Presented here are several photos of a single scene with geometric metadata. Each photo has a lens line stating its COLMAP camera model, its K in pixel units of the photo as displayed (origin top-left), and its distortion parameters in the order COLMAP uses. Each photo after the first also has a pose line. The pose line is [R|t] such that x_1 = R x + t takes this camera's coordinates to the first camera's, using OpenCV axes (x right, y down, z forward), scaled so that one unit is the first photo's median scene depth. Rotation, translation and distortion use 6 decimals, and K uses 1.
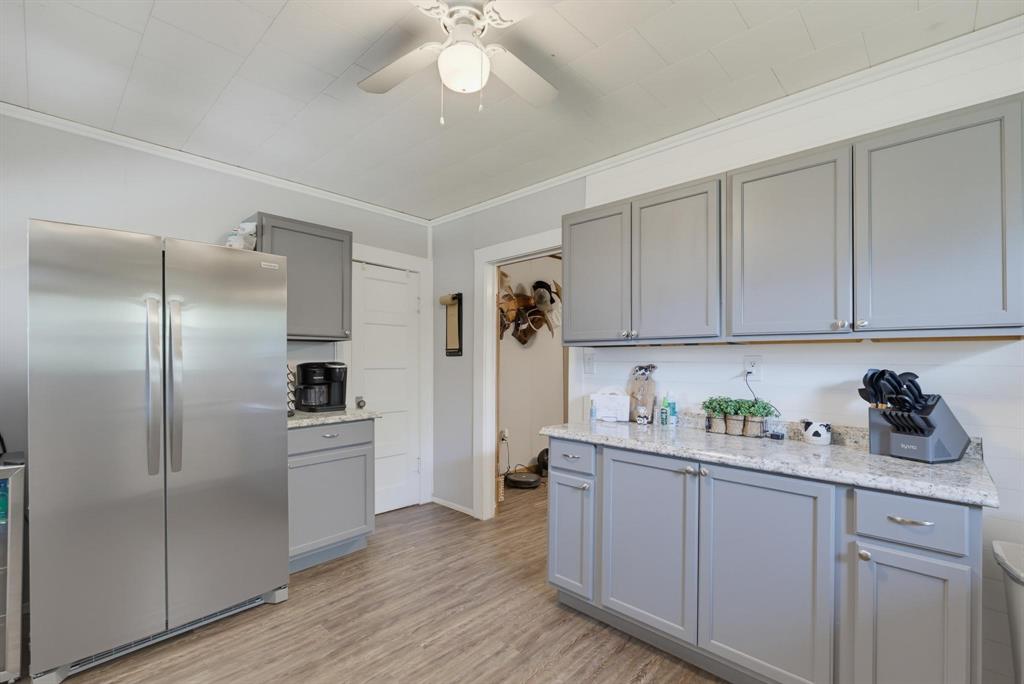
lens RADIAL K [[456.6, 0, 509.6], [0, 456.6, 353.0], [0, 0, 1]] dist [0.001180, 0.000613]
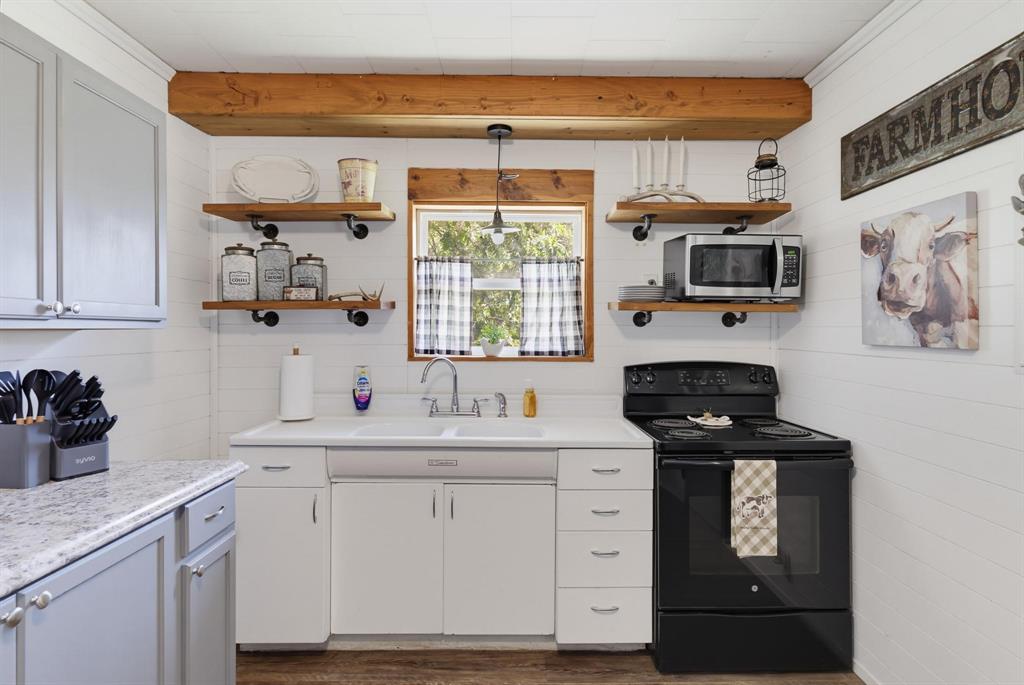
lens RADIAL K [[539.3, 0, 515.1], [0, 539.3, 325.5], [0, 0, 1]] dist [-0.000157, 0.000513]
pose [[-0.683970, 0.003035, 0.729504, -0.297250], [-0.009485, 0.999870, -0.013054, -0.026389], [-0.729449, -0.015848, -0.683852, 0.870043]]
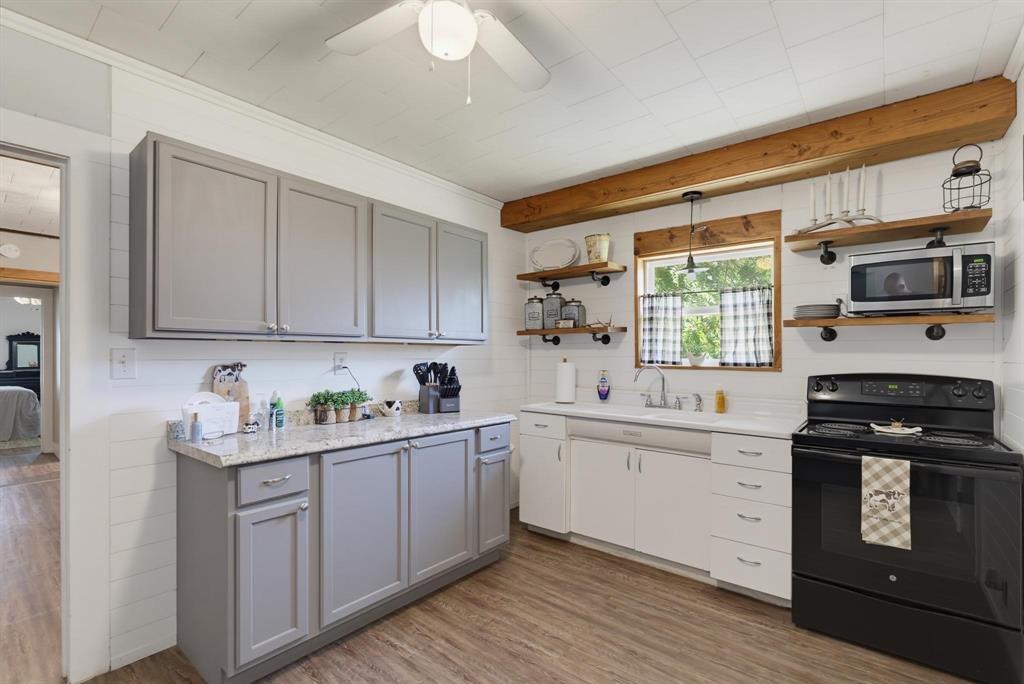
lens RADIAL K [[456.6, 0, 509.6], [0, 456.6, 353.0], [0, 0, 1]] dist [0.001180, 0.000613]
pose [[-0.062108, 0.001853, 0.998068, -0.725829], [-0.014220, 0.999895, -0.002741, 0.003232], [-0.997968, -0.014363, -0.062075, 0.694013]]
